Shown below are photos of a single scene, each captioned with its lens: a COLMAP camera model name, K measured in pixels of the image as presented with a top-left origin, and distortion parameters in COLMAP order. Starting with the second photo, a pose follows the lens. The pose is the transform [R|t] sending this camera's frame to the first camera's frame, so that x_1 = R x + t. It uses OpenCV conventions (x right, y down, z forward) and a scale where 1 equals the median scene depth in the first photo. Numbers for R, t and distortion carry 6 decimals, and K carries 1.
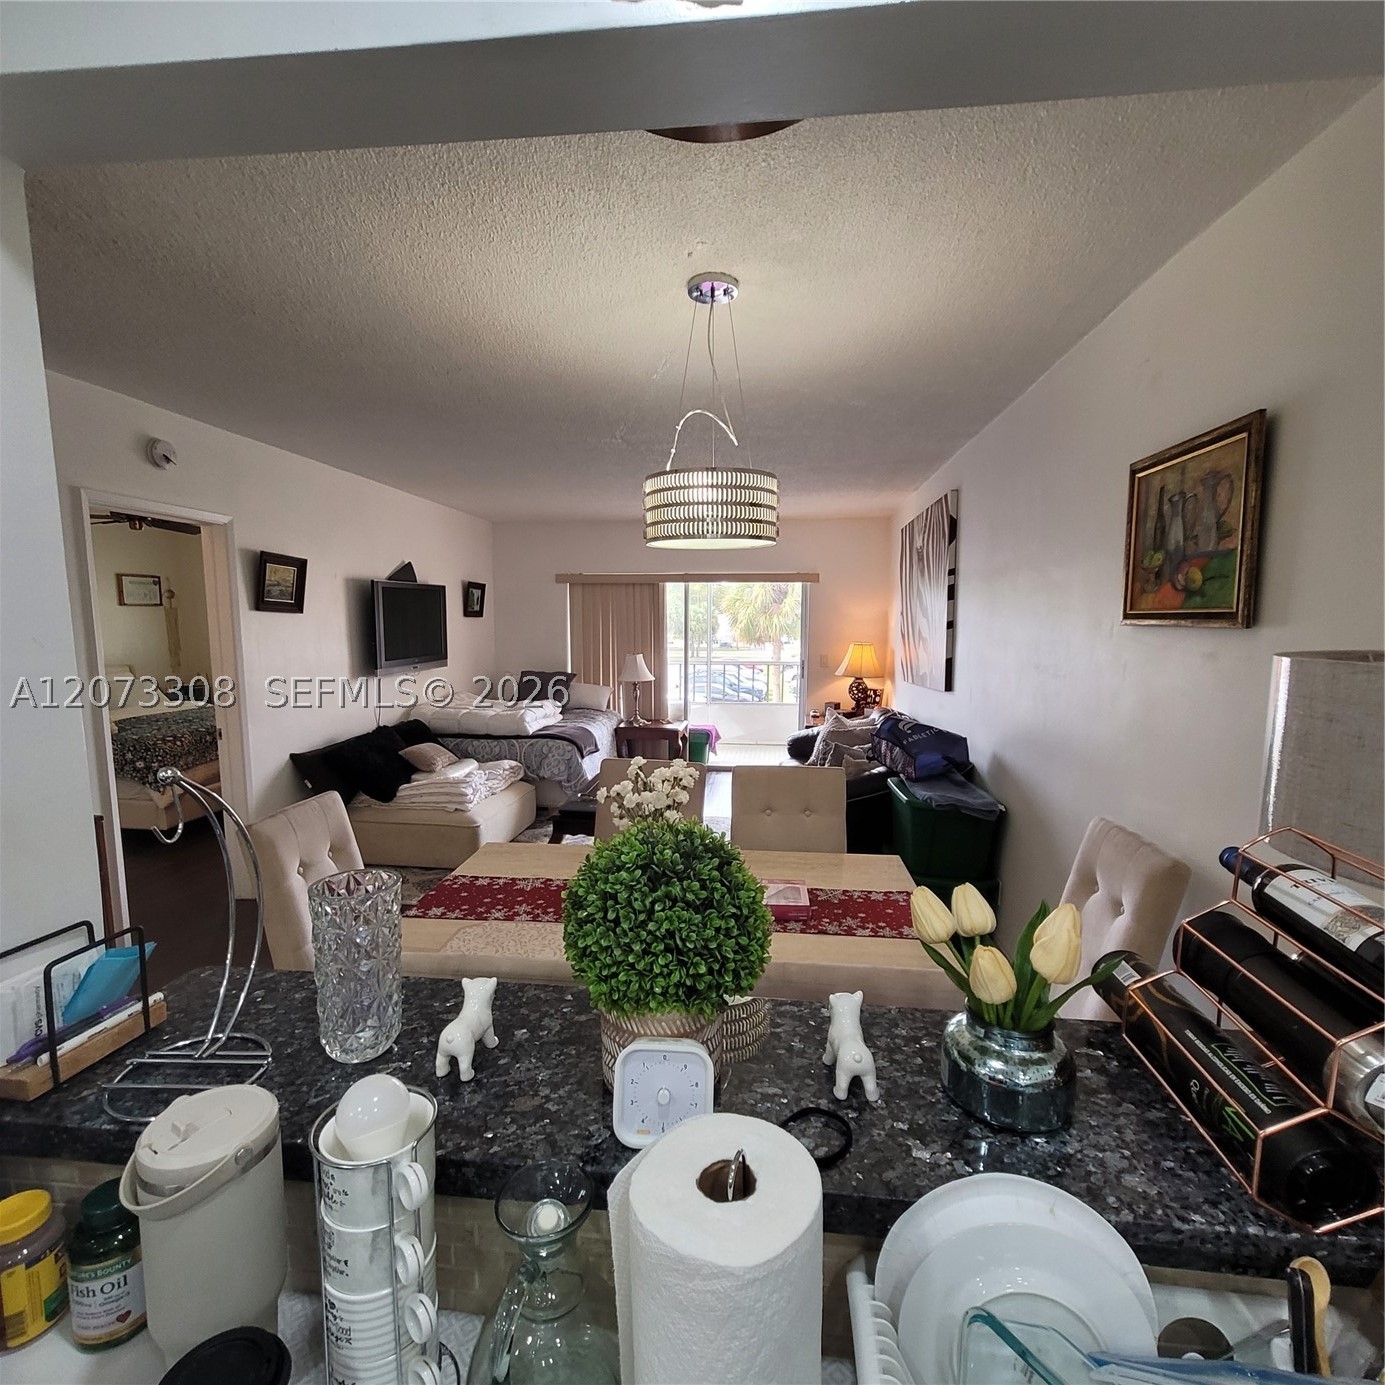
lens RADIAL K [[717.0, 0, 687.9], [0, 717.0, 705.4], [0, 0, 1]] dist [0.019849, -0.007793]
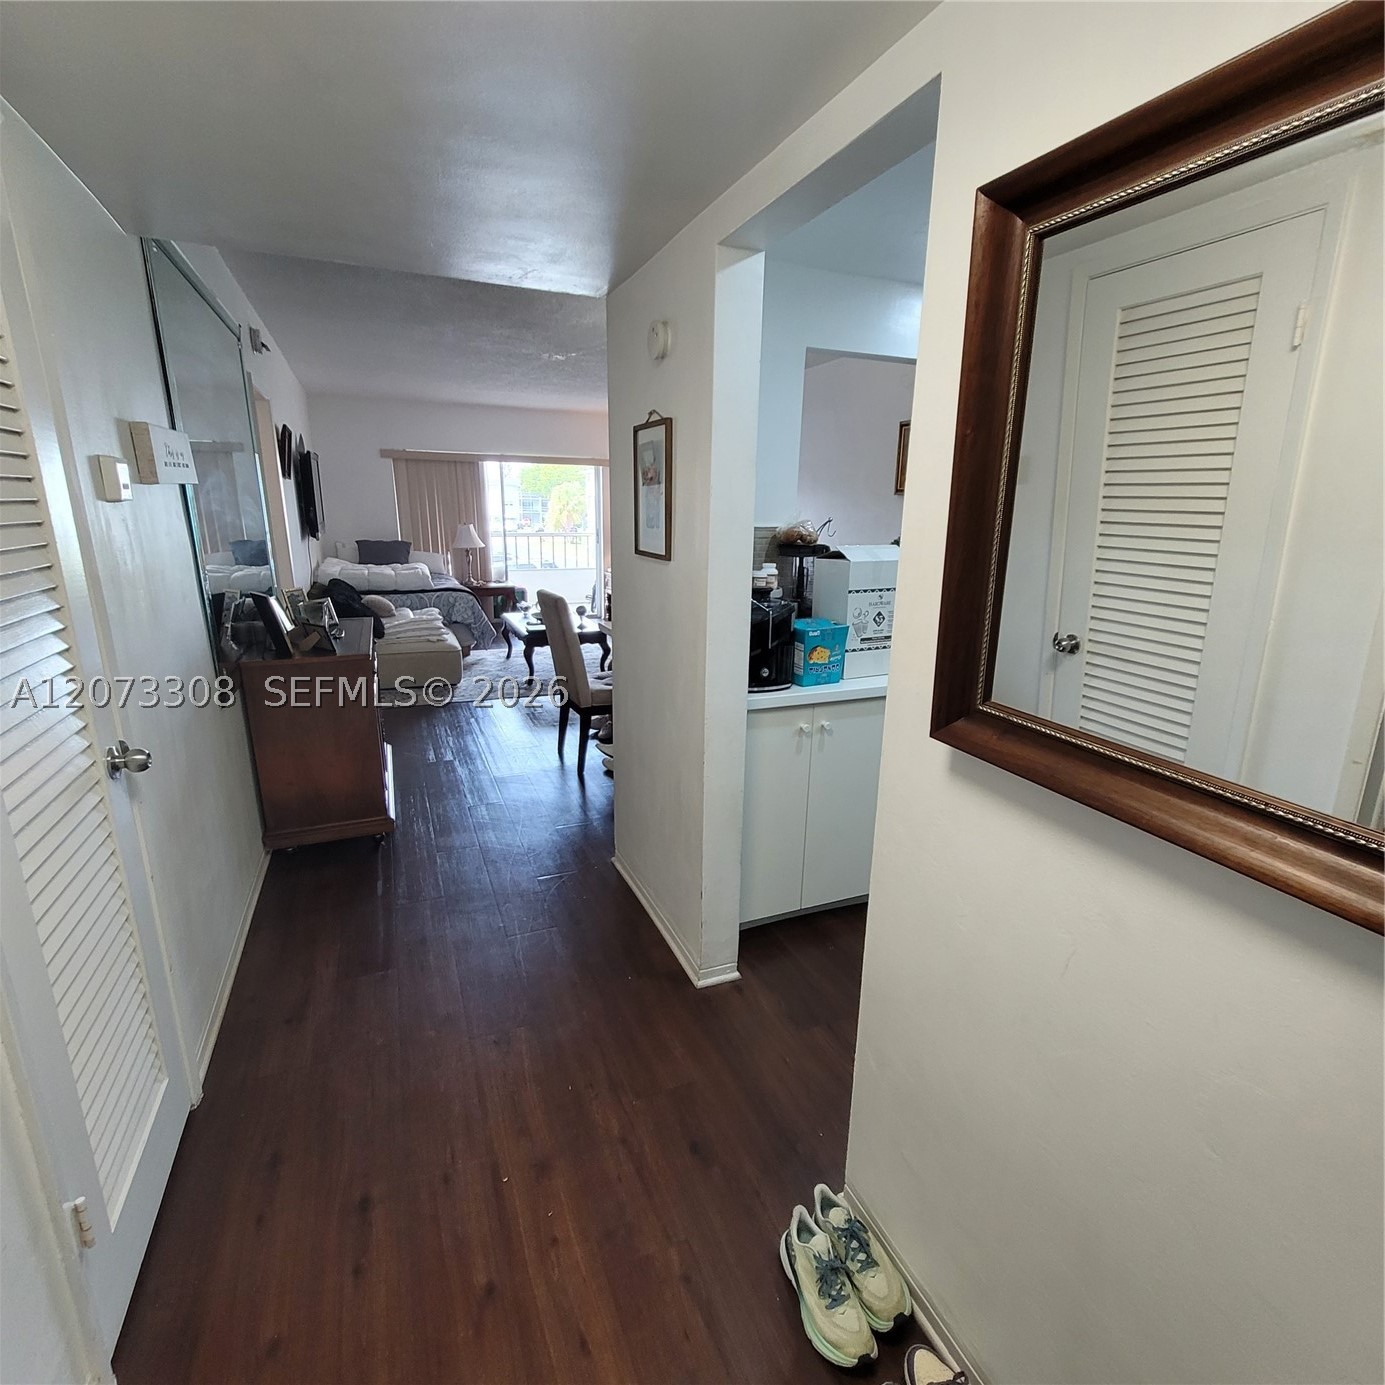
lens RADIAL K [[713.6, 0, 693.9], [0, 713.6, 708.8], [0, 0, 1]] dist [-0.000236, -0.000251]
pose [[0.868049, -0.126048, 0.480211, -0.803284], [0.047609, 0.983911, 0.172201, 0.097284], [-0.494190, -0.126617, 0.860084, -0.514159]]
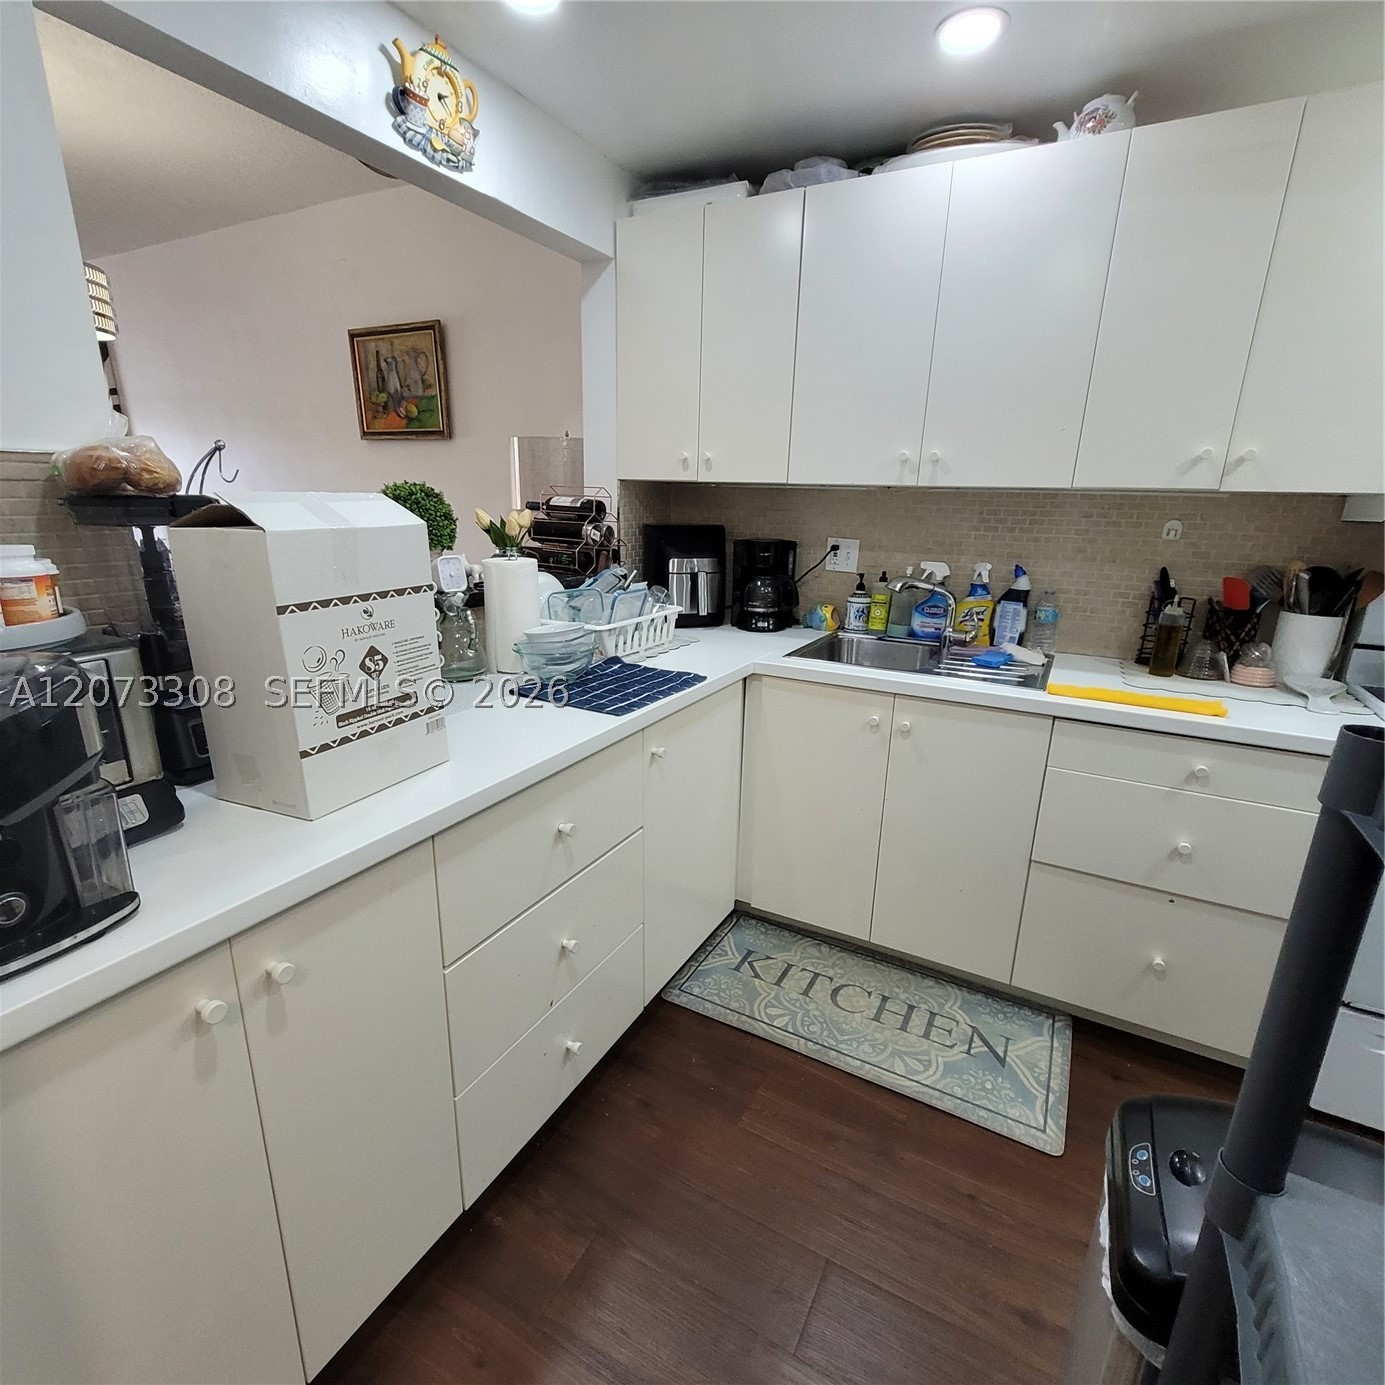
lens RADIAL K [[717.0, 0, 687.9], [0, 717.0, 705.4], [0, 0, 1]] dist [0.019849, -0.007793]
pose [[0.375615, -0.258568, 0.889975, -0.491300], [0.089743, 0.965927, 0.242758, 0.094126], [-0.922421, -0.011314, 0.386021, -0.198040]]
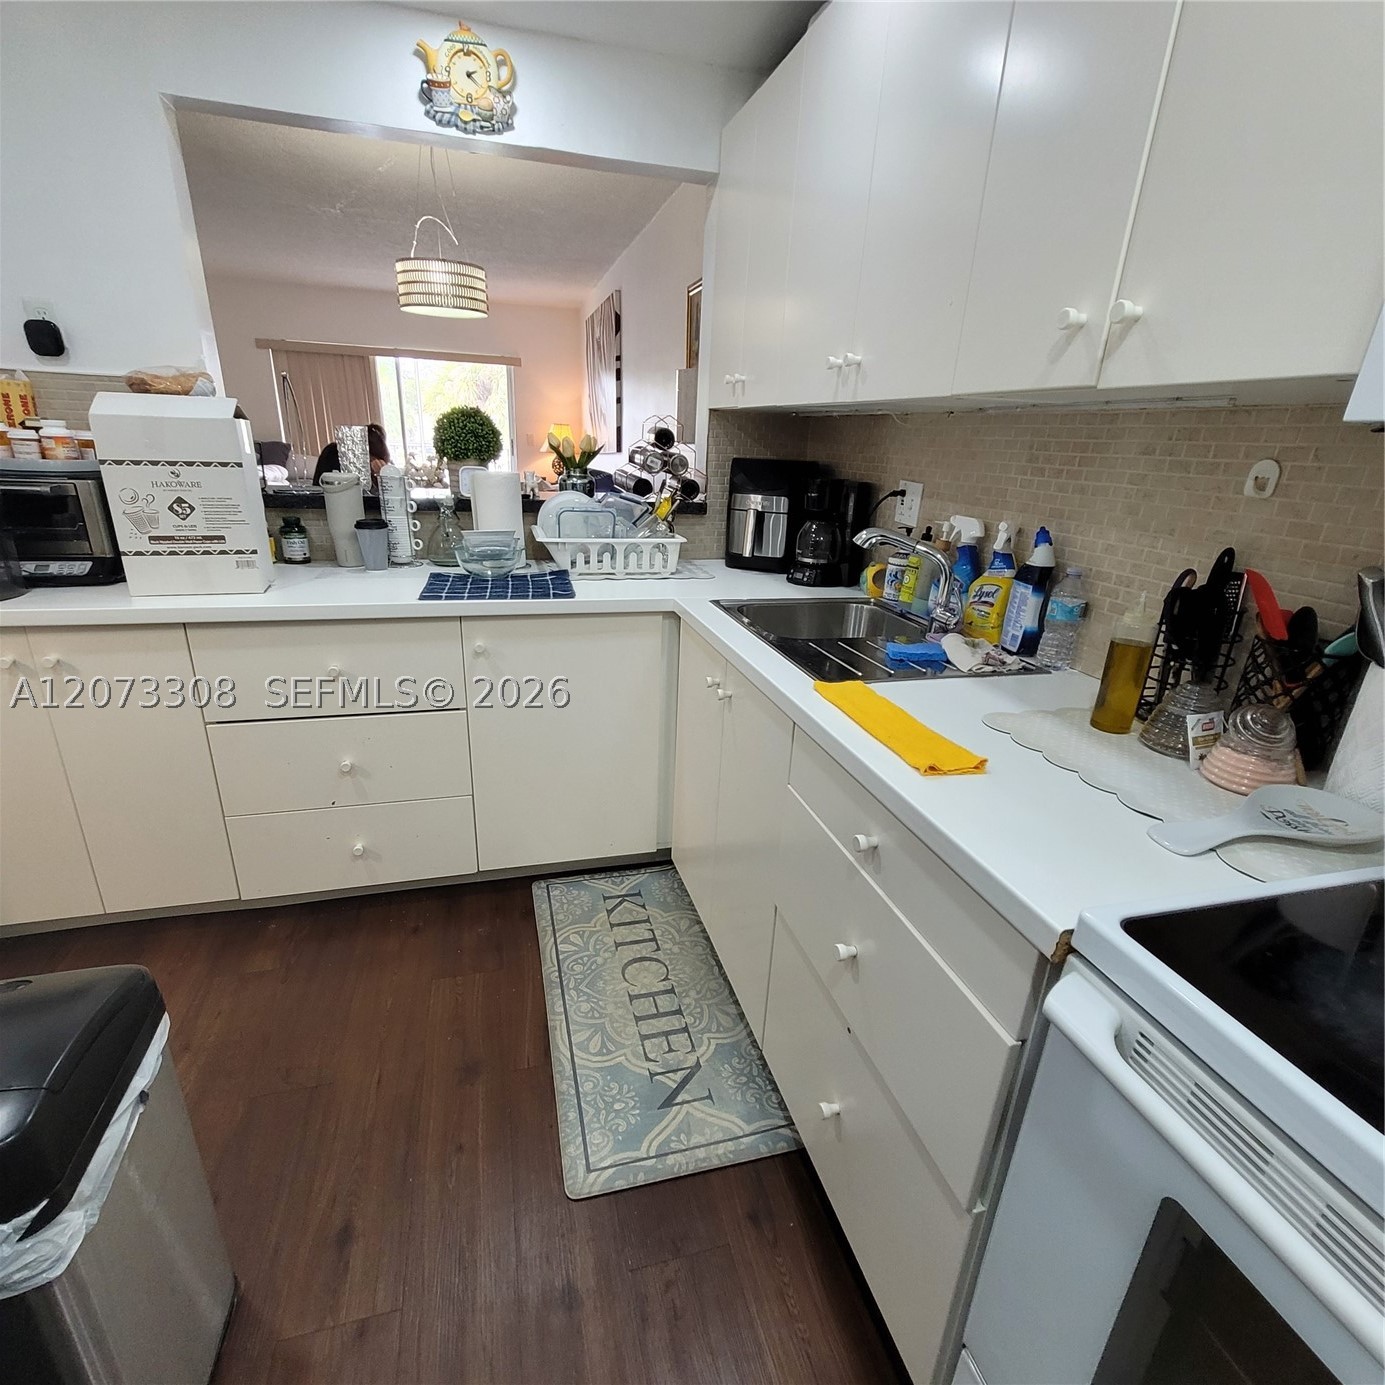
lens RADIAL K [[717.0, 0, 687.9], [0, 717.0, 705.4], [0, 0, 1]] dist [0.019849, -0.007793]
pose [[0.926889, -0.099498, 0.361908, -0.093725], [0.006930, 0.968596, 0.248544, 0.156012], [-0.375272, -0.227864, 0.898470, -0.581669]]
